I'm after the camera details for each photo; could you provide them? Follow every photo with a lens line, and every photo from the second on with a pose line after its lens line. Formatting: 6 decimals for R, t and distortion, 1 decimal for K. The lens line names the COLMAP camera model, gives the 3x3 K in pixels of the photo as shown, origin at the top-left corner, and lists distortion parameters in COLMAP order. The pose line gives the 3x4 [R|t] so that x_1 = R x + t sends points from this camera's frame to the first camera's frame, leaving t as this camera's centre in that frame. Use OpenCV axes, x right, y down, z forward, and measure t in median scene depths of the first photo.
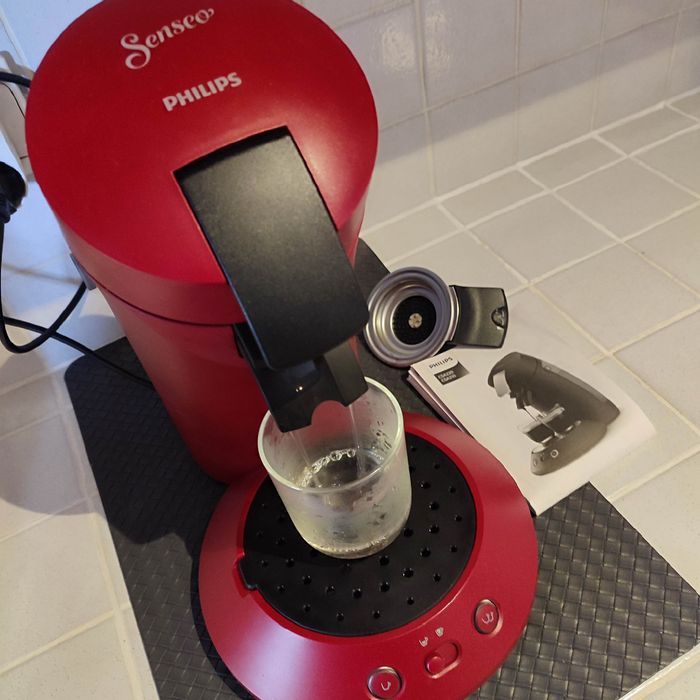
lens RADIAL K [[690.3, 0, 349.4], [0, 690.3, 349.7], [0, 0, 1]] dist [0.005552, 0.000000]
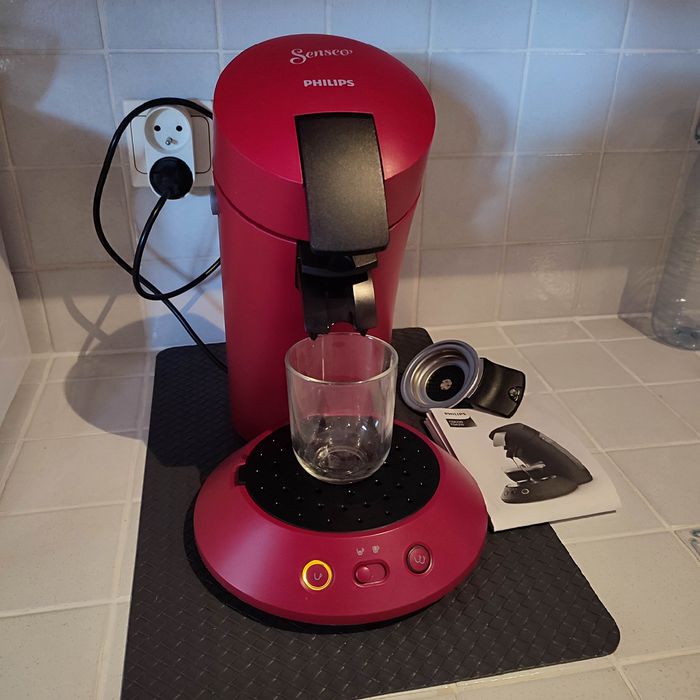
lens RADIAL K [[690.3, 0, 346.8], [0, 690.3, 348.6], [0, 0, 1]] dist [0.005552, 0.000000]
pose [[0.945507, 0.274390, -0.175290, 0.132502], [-0.314493, 0.909036, -0.273401, 0.292778], [0.084326, 0.313630, 0.945794, -0.151834]]
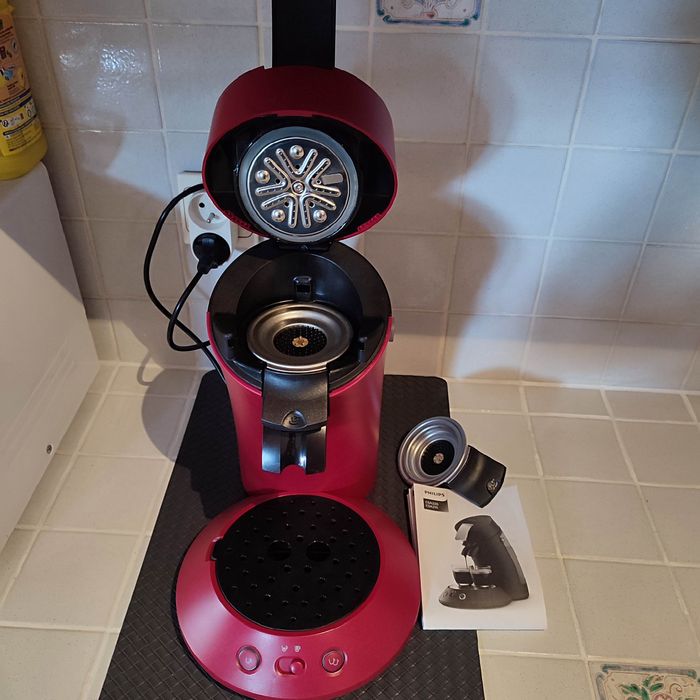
lens RADIAL K [[690.3, 0, 346.2], [0, 690.3, 347.5], [0, 0, 1]] dist [0.005552, 0.000000]
pose [[0.855267, 0.428830, -0.290900, 0.247298], [-0.463855, 0.883816, -0.060890, -0.070425], [0.230990, 0.187012, 0.954814, -0.319427]]
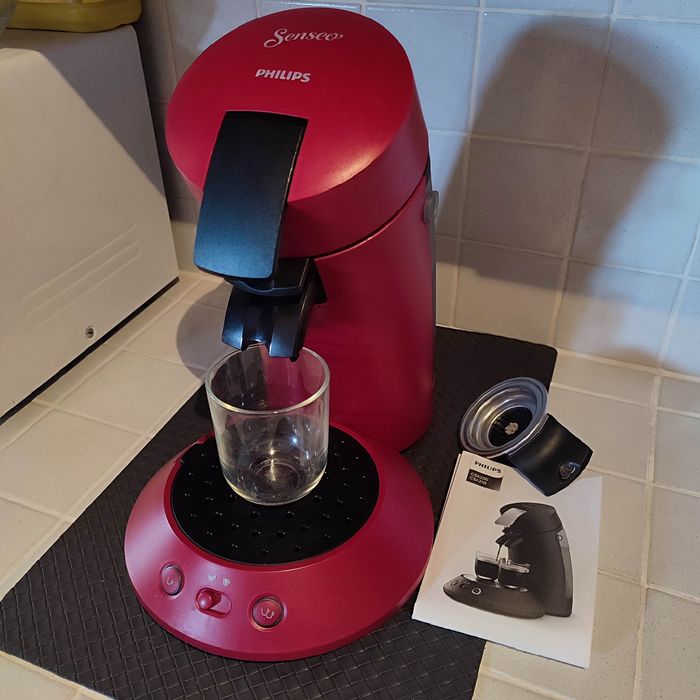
lens RADIAL K [[690.3, 0, 344.1], [0, 690.3, 347.7], [0, 0, 1]] dist [0.005552, 0.000000]
pose [[0.644093, 0.543546, -0.538239, 0.436882], [-0.613205, 0.787527, 0.061491, -0.050230], [0.457301, 0.290445, 0.840546, 0.024784]]
